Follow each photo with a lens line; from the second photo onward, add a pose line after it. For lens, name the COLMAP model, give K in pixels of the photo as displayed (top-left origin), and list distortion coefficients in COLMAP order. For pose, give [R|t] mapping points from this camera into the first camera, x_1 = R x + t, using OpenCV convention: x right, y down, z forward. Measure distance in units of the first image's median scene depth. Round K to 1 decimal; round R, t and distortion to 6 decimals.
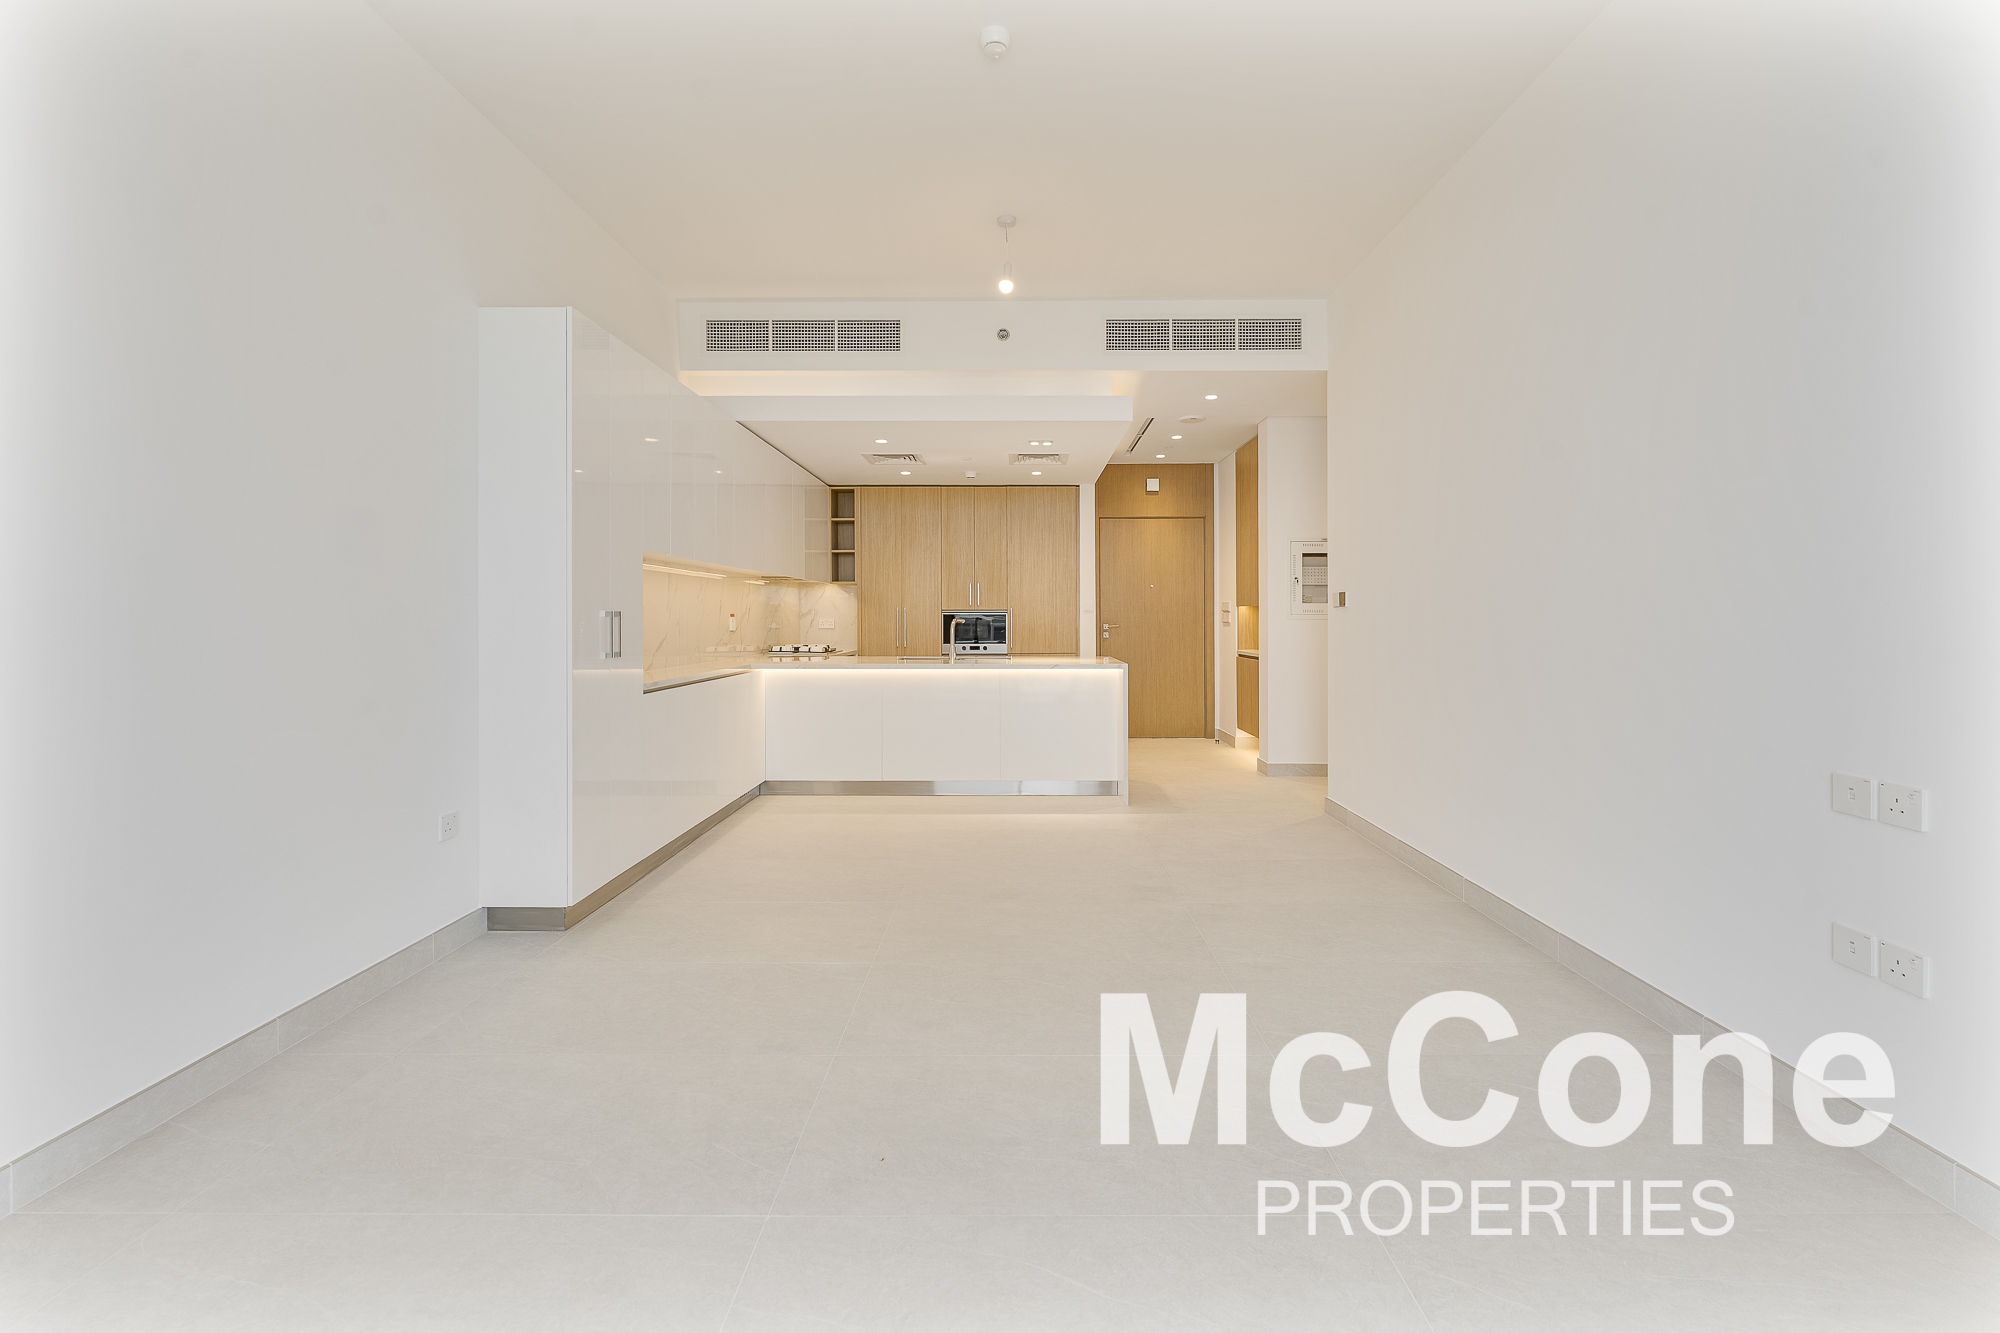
lens RADIAL K [[809.7, 0, 1005.3], [0, 809.7, 639.3], [0, 0, 1]] dist [-0.001937, -0.000402]
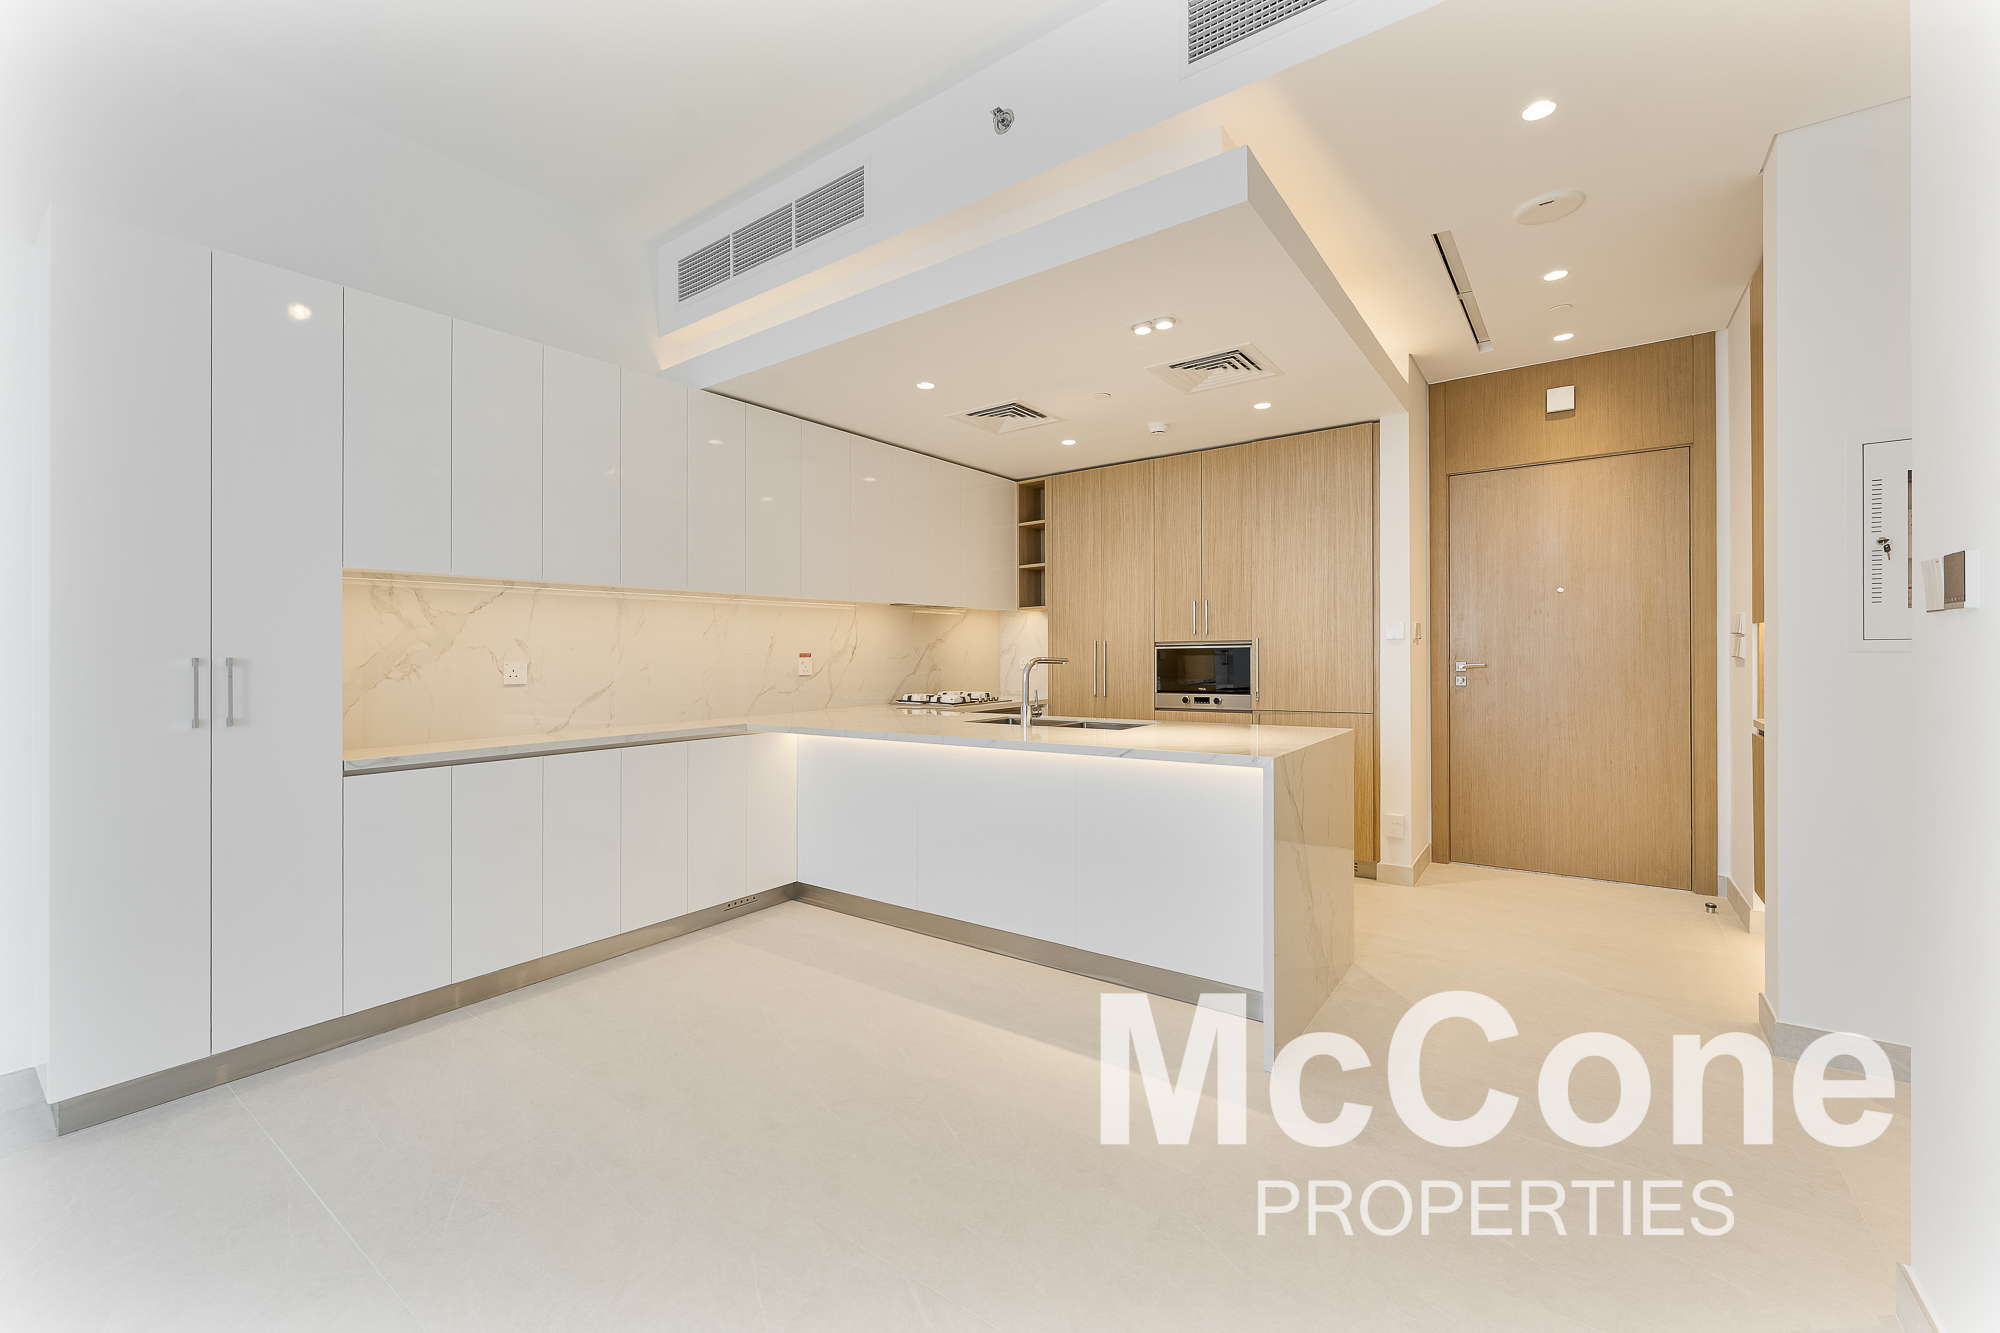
lens RADIAL K [[803.0, 0, 989.5], [0, 803.0, 672.8], [0, 0, 1]] dist [0.000030, 0.000167]
pose [[0.812269, 0.004121, -0.583268, 0.198863], [-0.004566, 0.999989, 0.000706, -0.010799], [0.583265, 0.002090, 0.812279, 0.379043]]
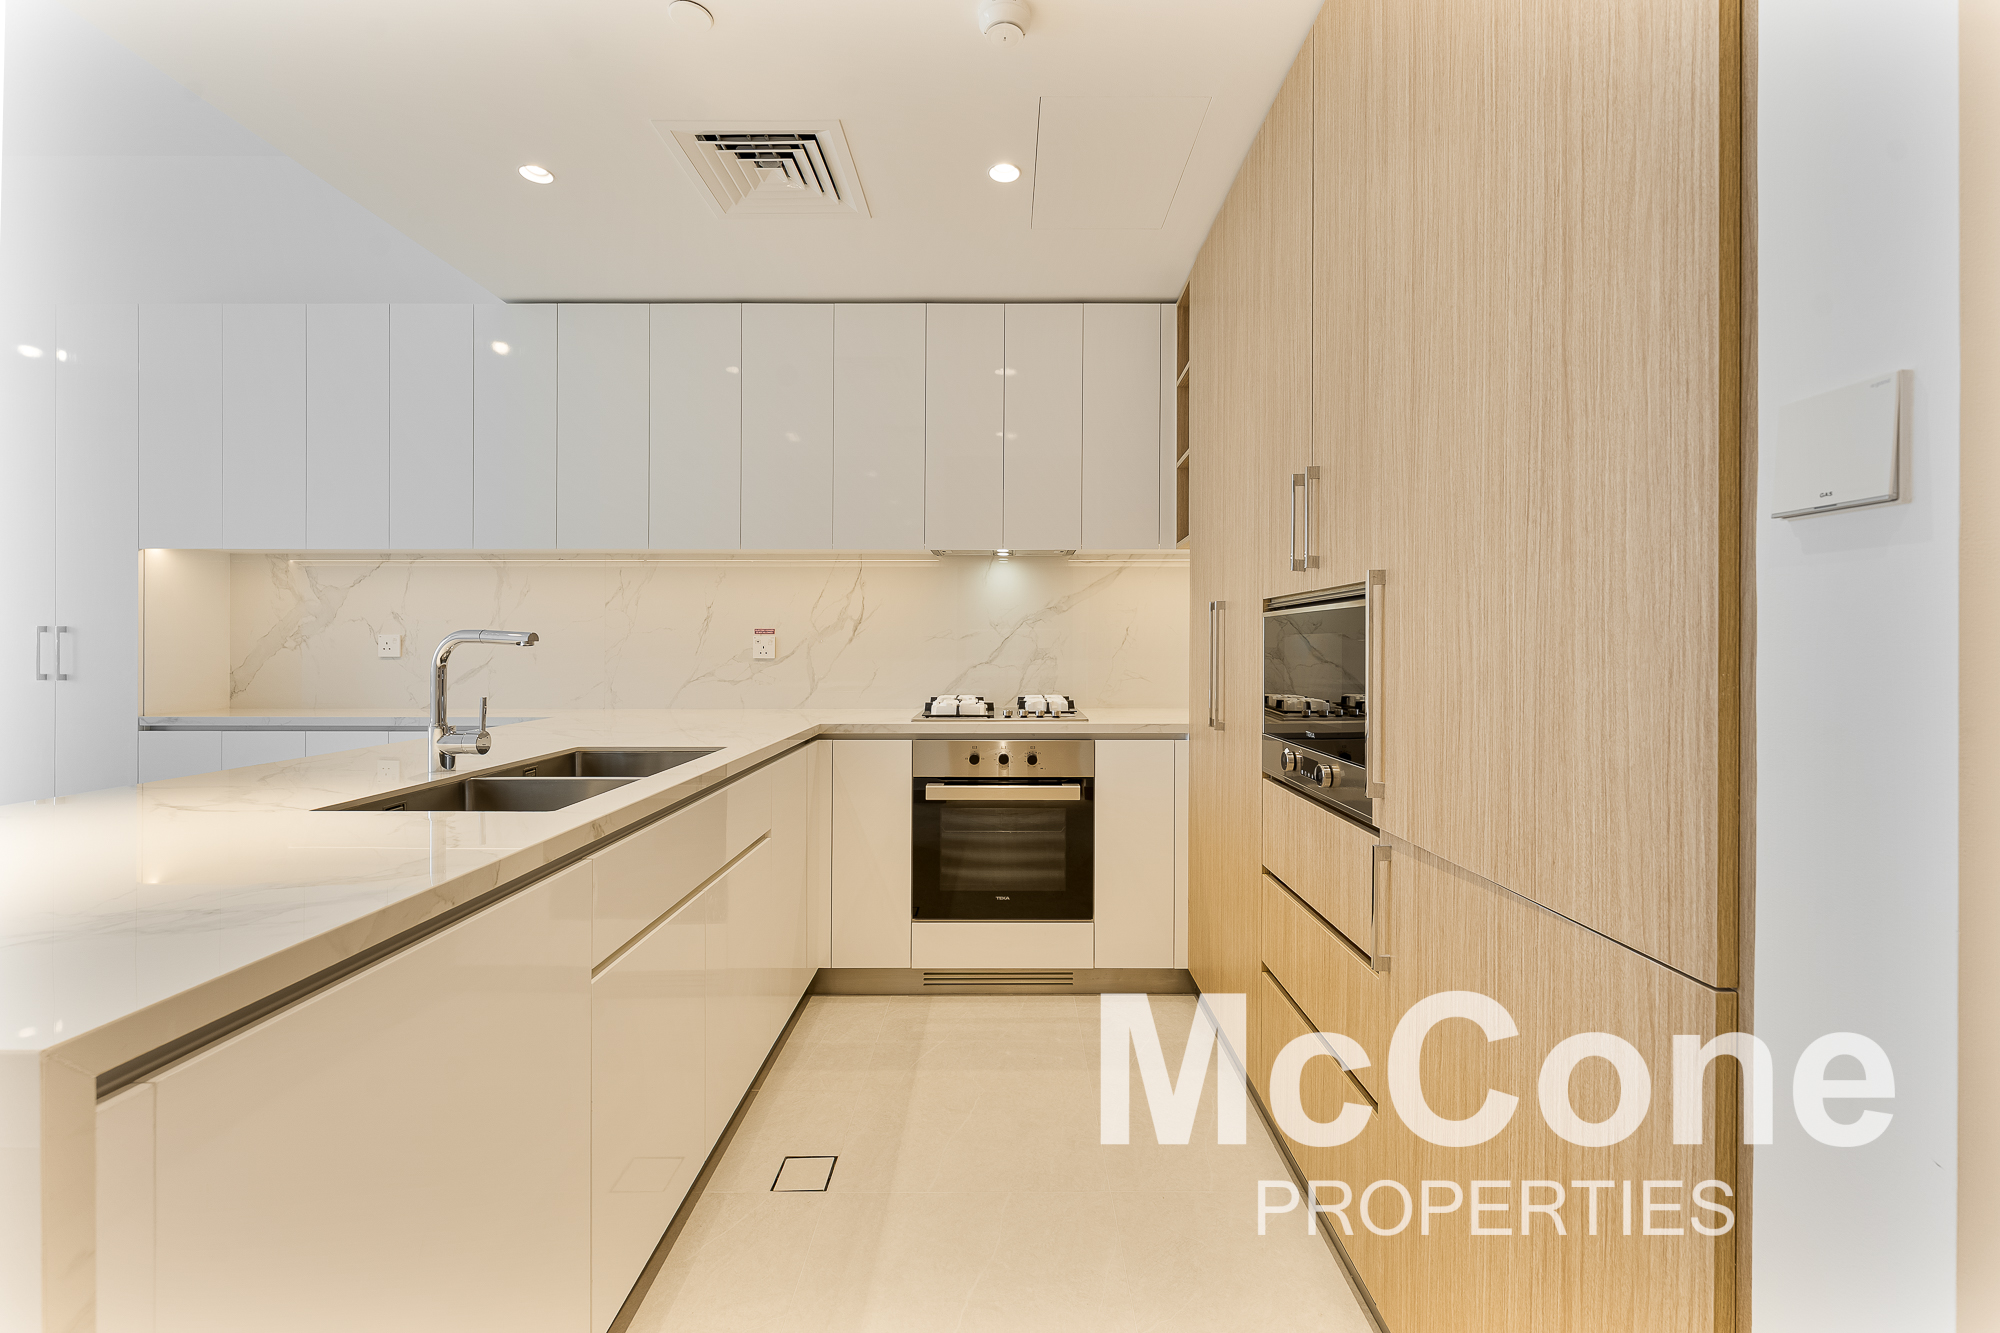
lens RADIAL K [[809.7, 0, 1005.3], [0, 809.7, 639.3], [0, 0, 1]] dist [-0.001937, -0.000402]
pose [[0.013113, -0.006086, -0.999896, 0.179179], [-0.029100, 0.999556, -0.006465, -0.019543], [0.999490, 0.029182, 0.012930, 0.913270]]
